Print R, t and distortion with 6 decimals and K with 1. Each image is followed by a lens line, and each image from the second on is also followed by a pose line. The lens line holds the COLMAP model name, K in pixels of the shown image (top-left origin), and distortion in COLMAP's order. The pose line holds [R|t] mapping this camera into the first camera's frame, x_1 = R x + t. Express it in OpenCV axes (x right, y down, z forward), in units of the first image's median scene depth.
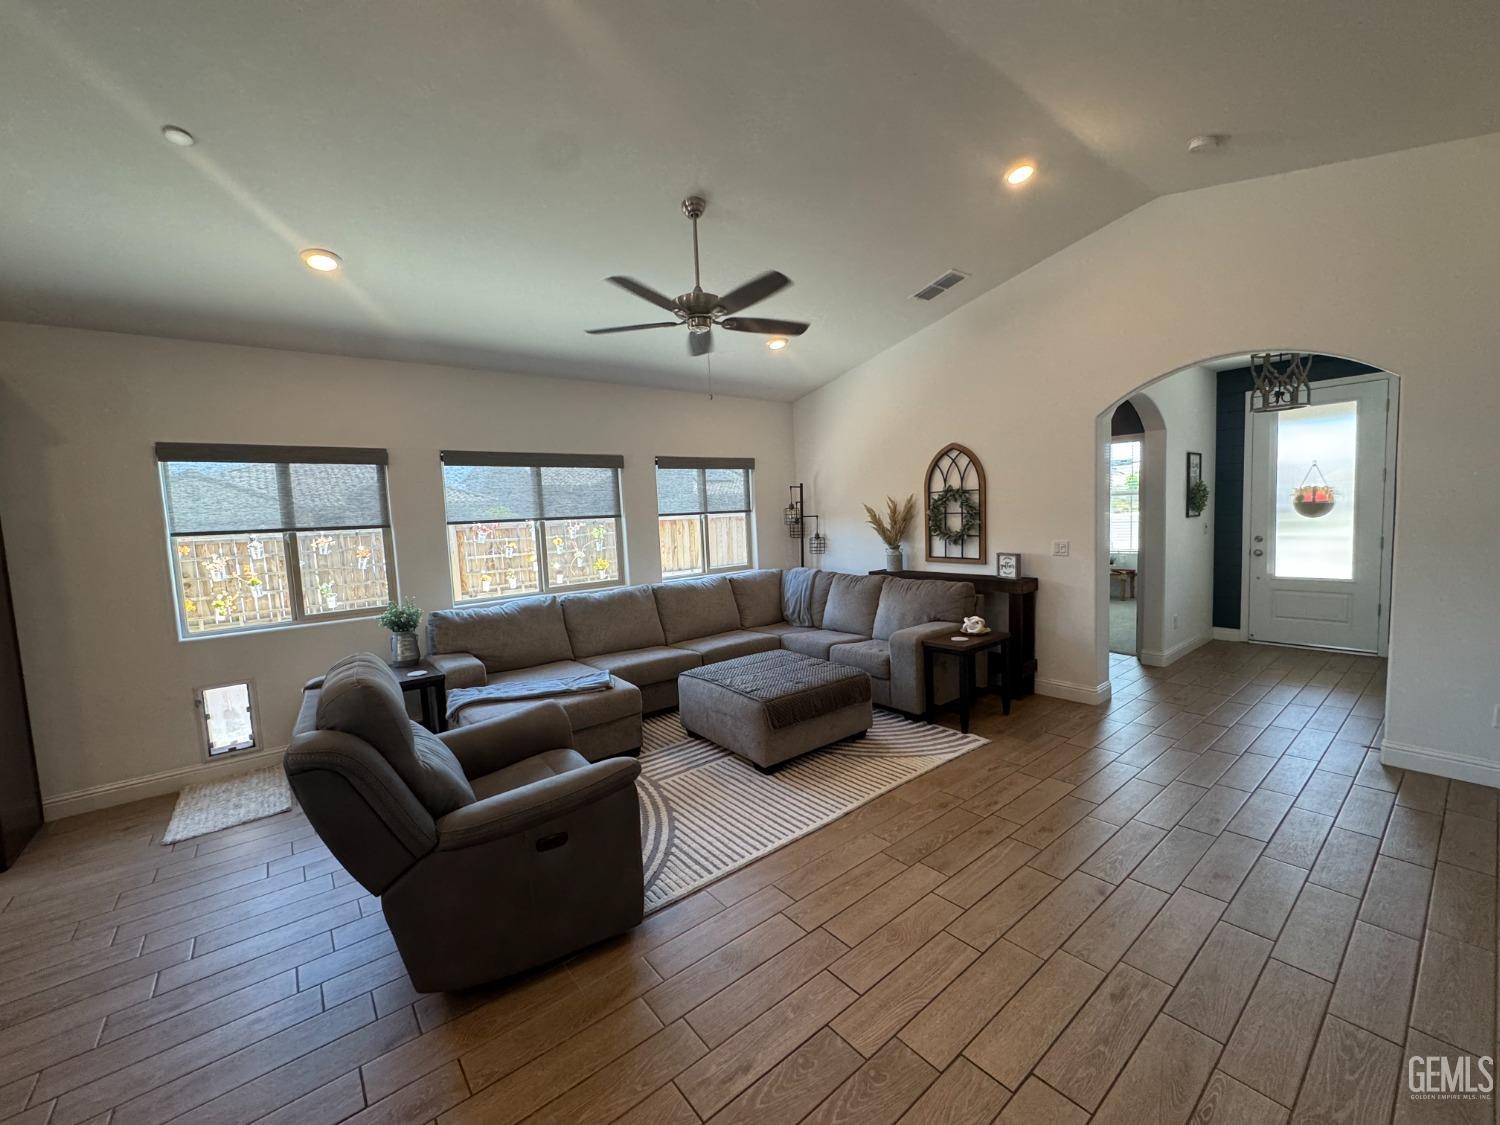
lens RADIAL K [[606.1, 0, 741.8], [0, 606.1, 561.4], [0, 0, 1]] dist [-0.002149, 0.000073]
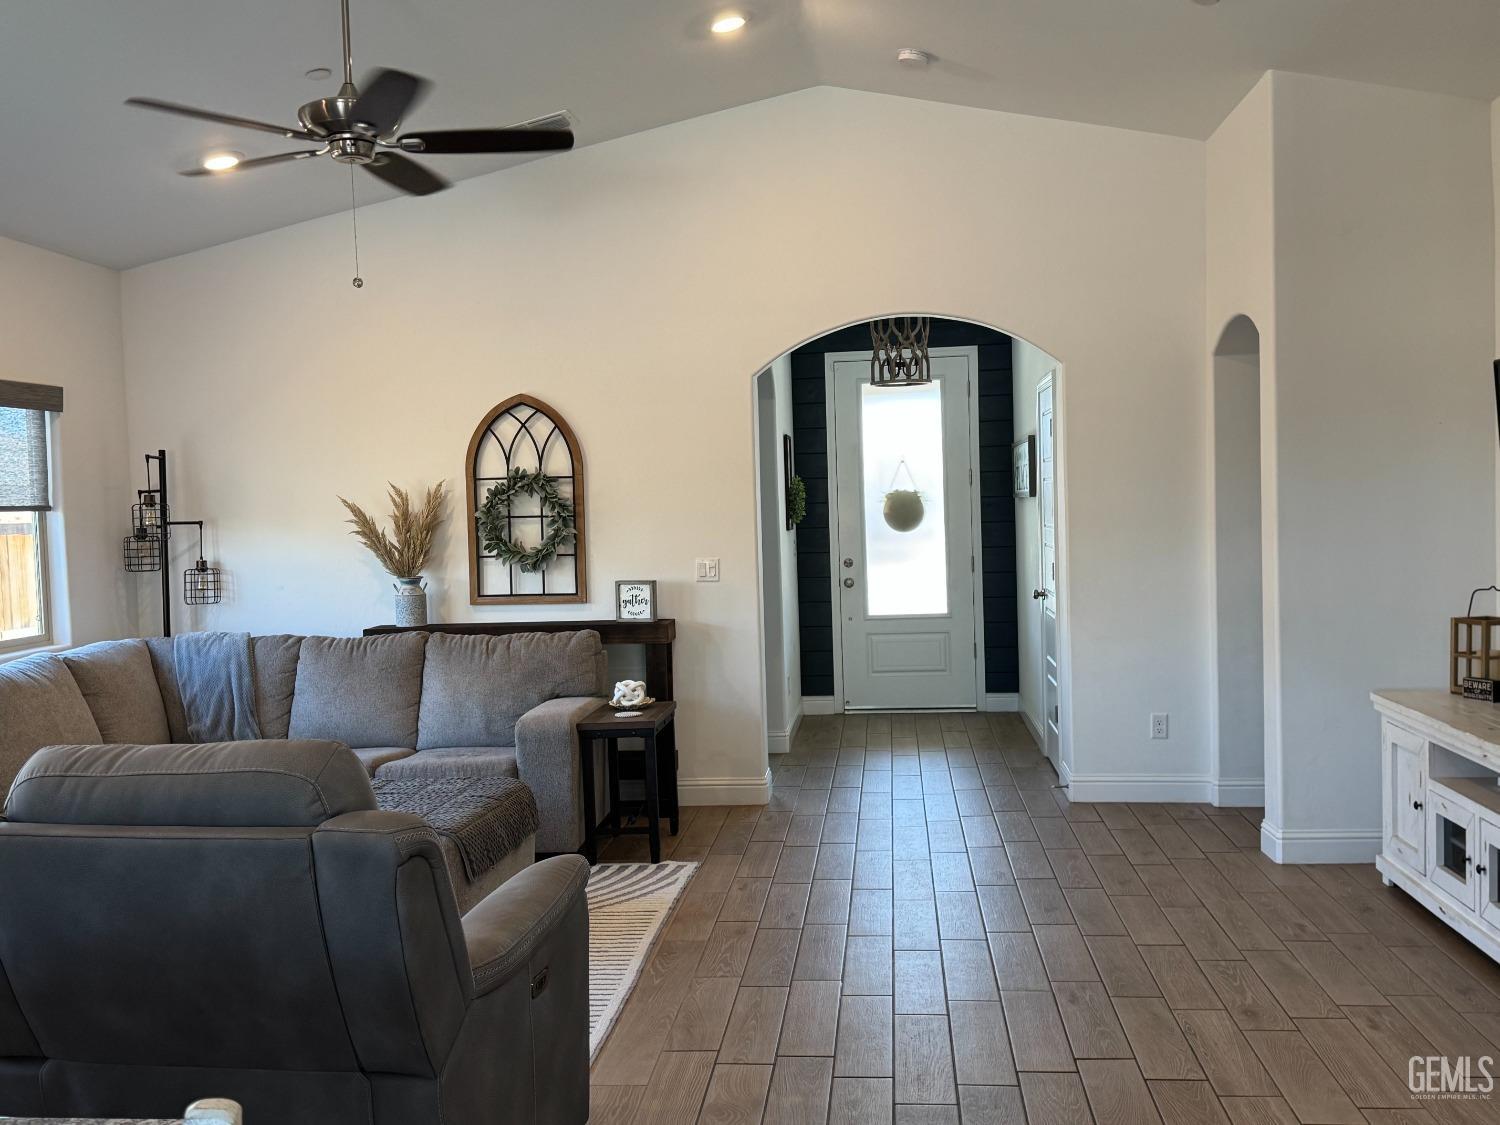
lens RADIAL K [[1465.4, 0, 757.7], [0, 1465.4, 565.5], [0, 0, 1]] dist [0.061591, 0.000000]
pose [[0.693851, -0.007207, 0.720083, -0.481713], [0.056577, 0.997405, -0.044533, 0.039453], [-0.717893, 0.071640, 0.692457, -0.103891]]
